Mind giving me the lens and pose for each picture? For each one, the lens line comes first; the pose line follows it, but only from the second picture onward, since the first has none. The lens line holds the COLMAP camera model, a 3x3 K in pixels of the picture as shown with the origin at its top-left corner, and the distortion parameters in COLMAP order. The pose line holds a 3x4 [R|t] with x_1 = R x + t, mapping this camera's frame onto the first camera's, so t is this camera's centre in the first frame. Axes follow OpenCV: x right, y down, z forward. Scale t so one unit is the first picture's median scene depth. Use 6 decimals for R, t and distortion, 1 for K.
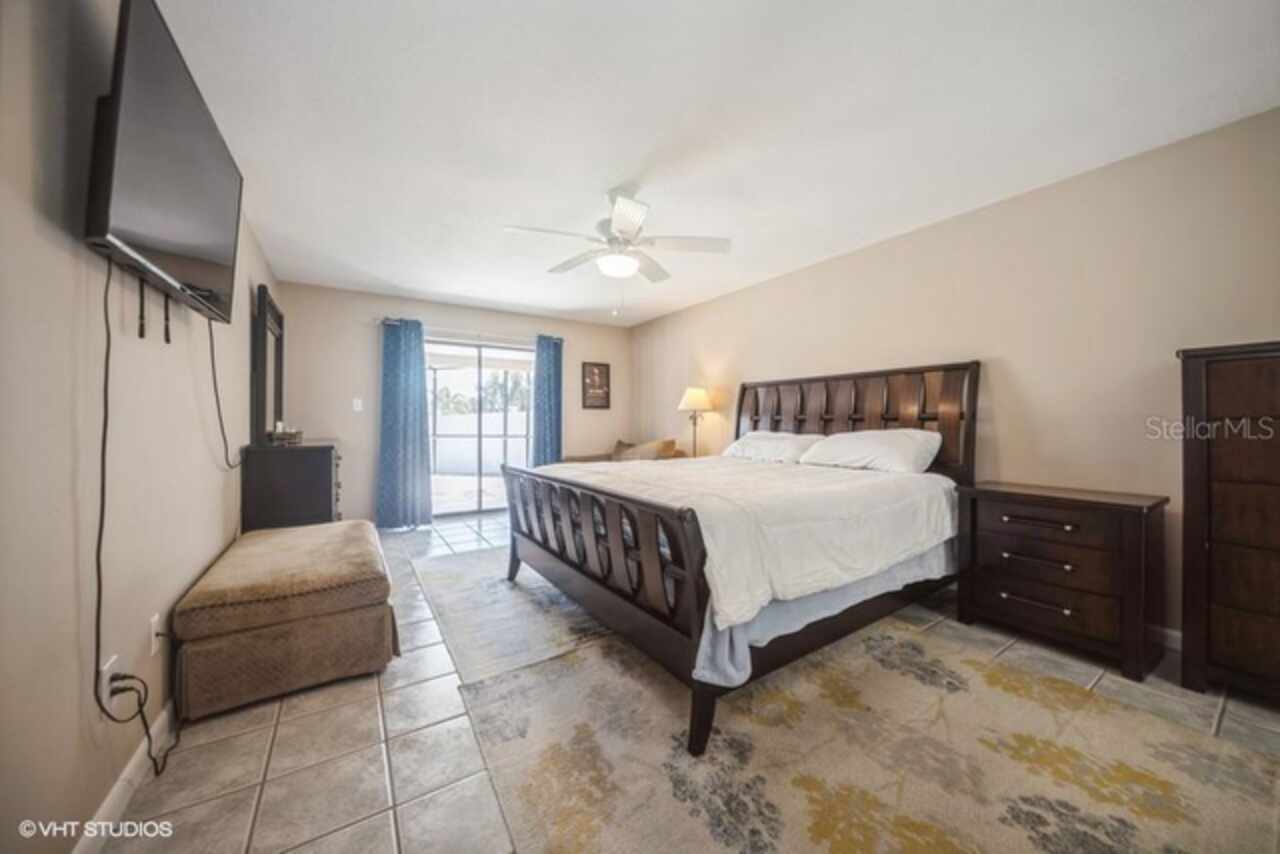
lens RADIAL K [[454.1, 0, 647.8], [0, 454.1, 420.6], [0, 0, 1]] dist [-0.010200, -0.000243]
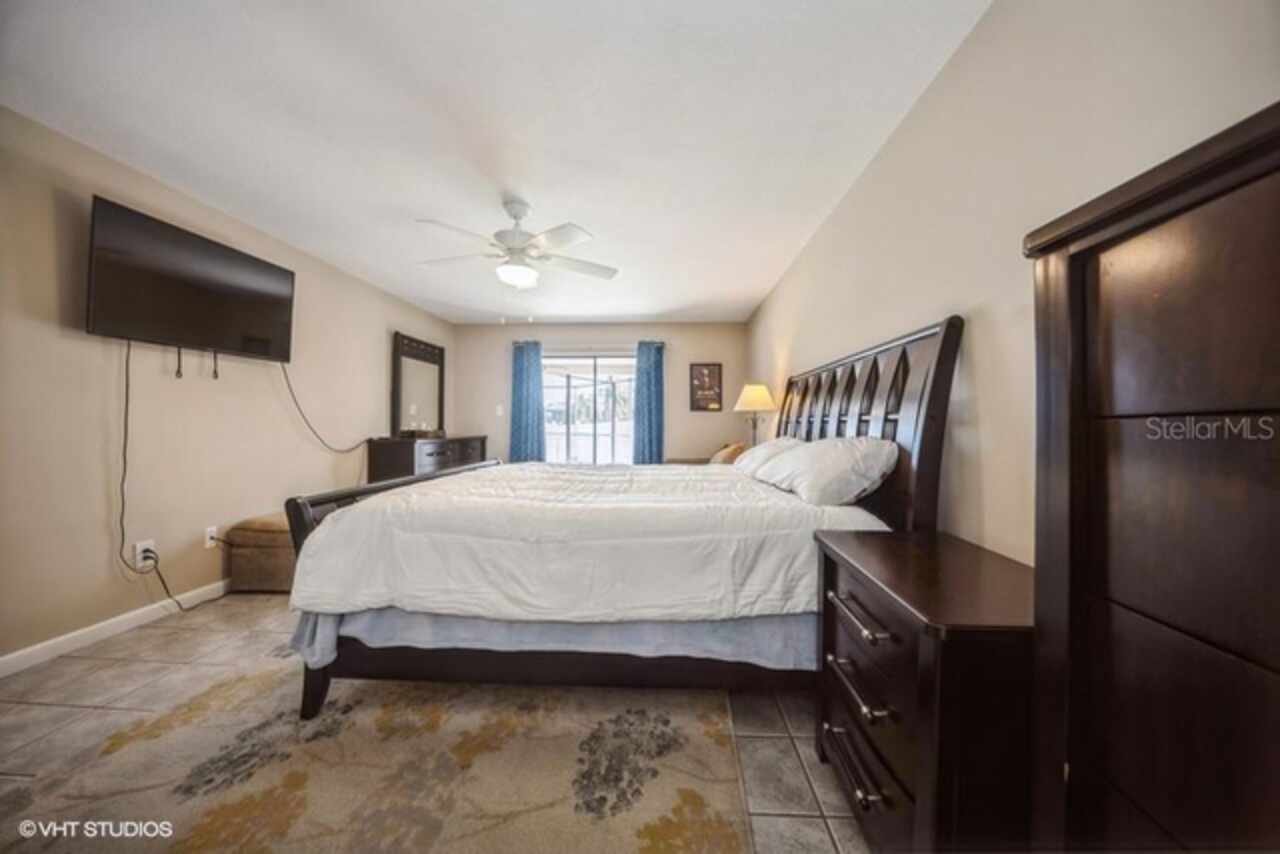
lens RADIAL K [[454.1, 0, 644.6], [0, 454.1, 426.6], [0, 0, 1]] dist [-0.010200, -0.000243]
pose [[0.797755, 0.008331, -0.602924, 0.796851], [-0.004869, 0.999961, 0.007375, 0.001374], [0.602962, -0.002948, 0.797764, 0.340746]]
